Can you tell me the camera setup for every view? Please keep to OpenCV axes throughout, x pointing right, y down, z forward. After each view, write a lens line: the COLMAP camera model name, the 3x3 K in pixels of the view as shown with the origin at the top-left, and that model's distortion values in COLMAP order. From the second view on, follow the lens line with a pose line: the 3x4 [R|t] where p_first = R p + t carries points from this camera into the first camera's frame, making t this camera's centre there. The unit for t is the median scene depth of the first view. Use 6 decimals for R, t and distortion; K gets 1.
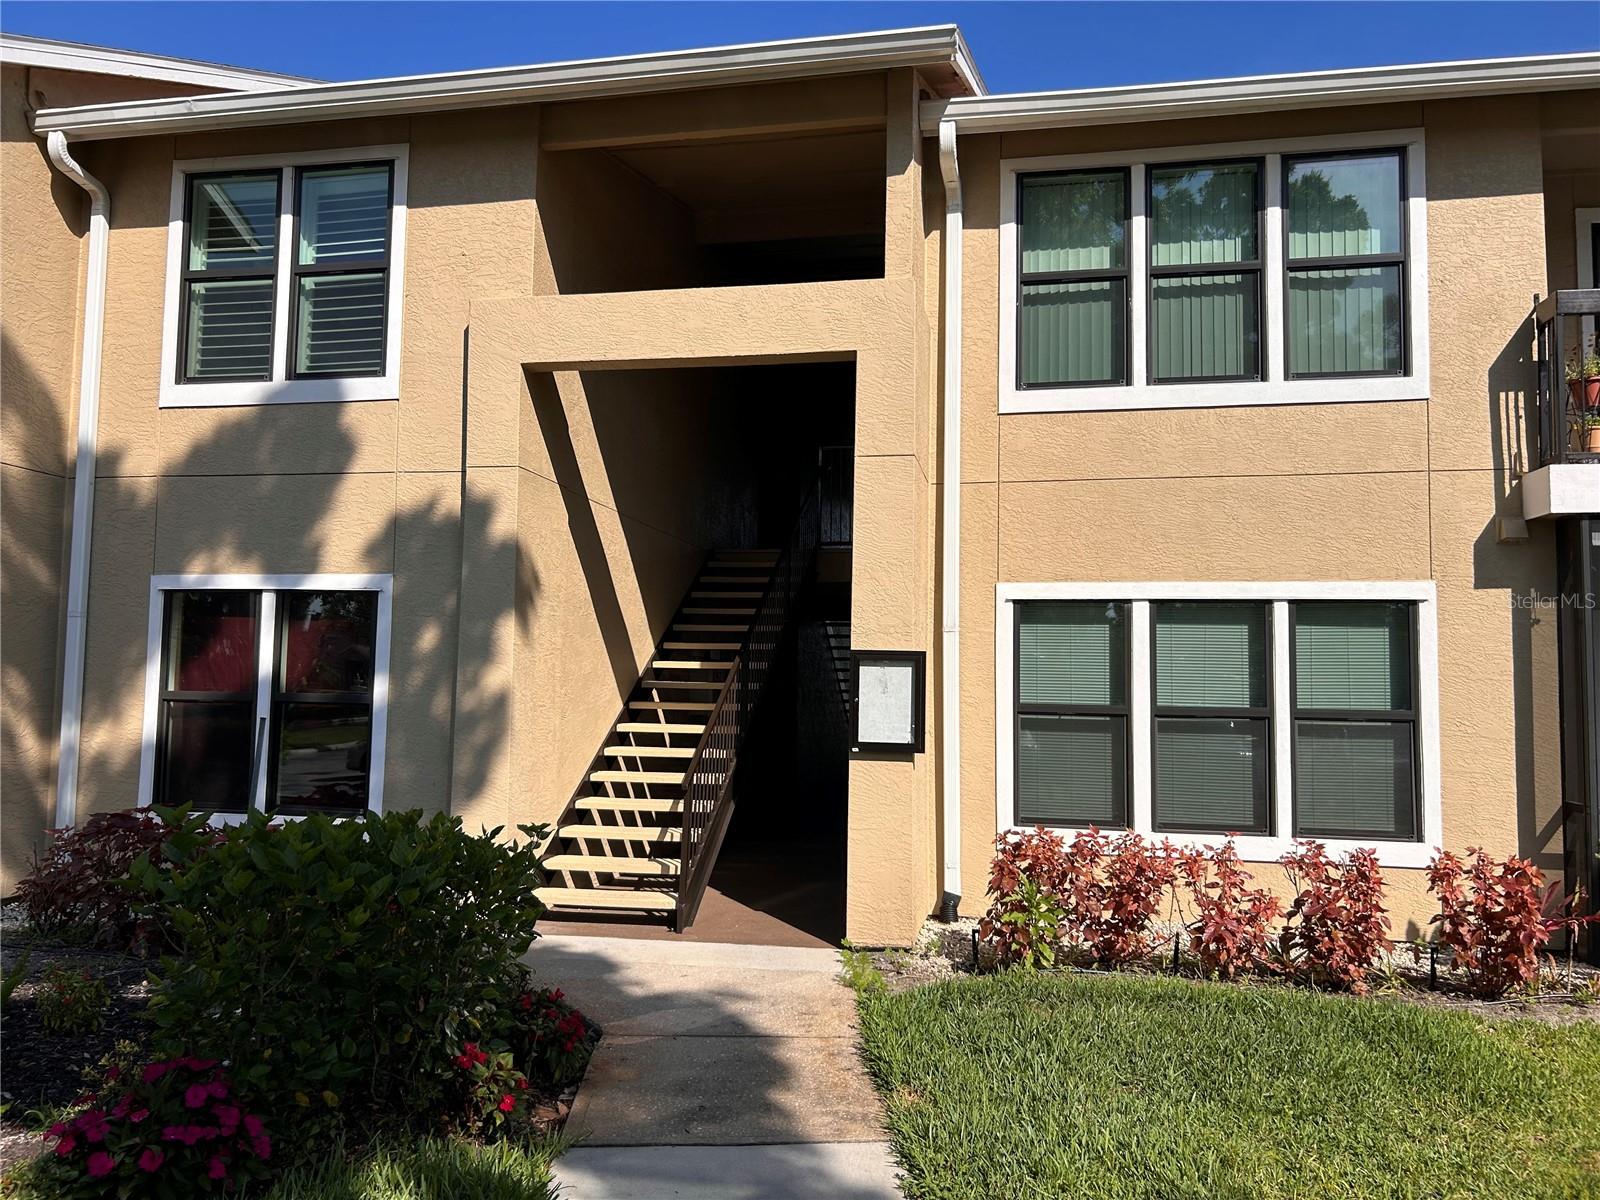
lens RADIAL K [[1216.1, 0, 789.0], [0, 1216.1, 600.5], [0, 0, 1]] dist [0.048391, -0.053909]
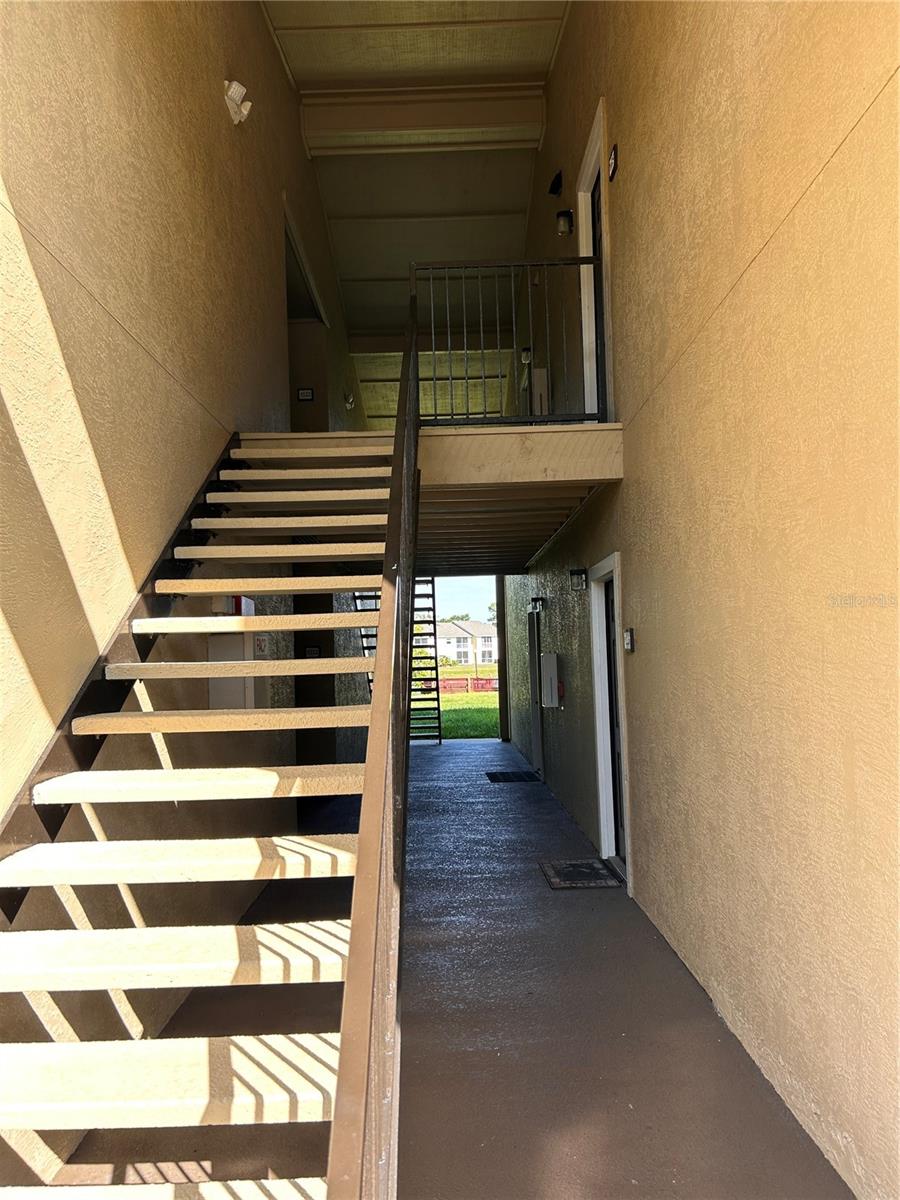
lens RADIAL K [[912.1, 0, 450.4], [0, 912.1, 601.2], [0, 0, 1]] dist [0.048391, -0.053909]
pose [[0.975819, -0.035279, 0.215714, -0.080492], [0.032168, 0.999322, 0.017917, 0.047121], [-0.216200, -0.010545, 0.976292, 0.733442]]
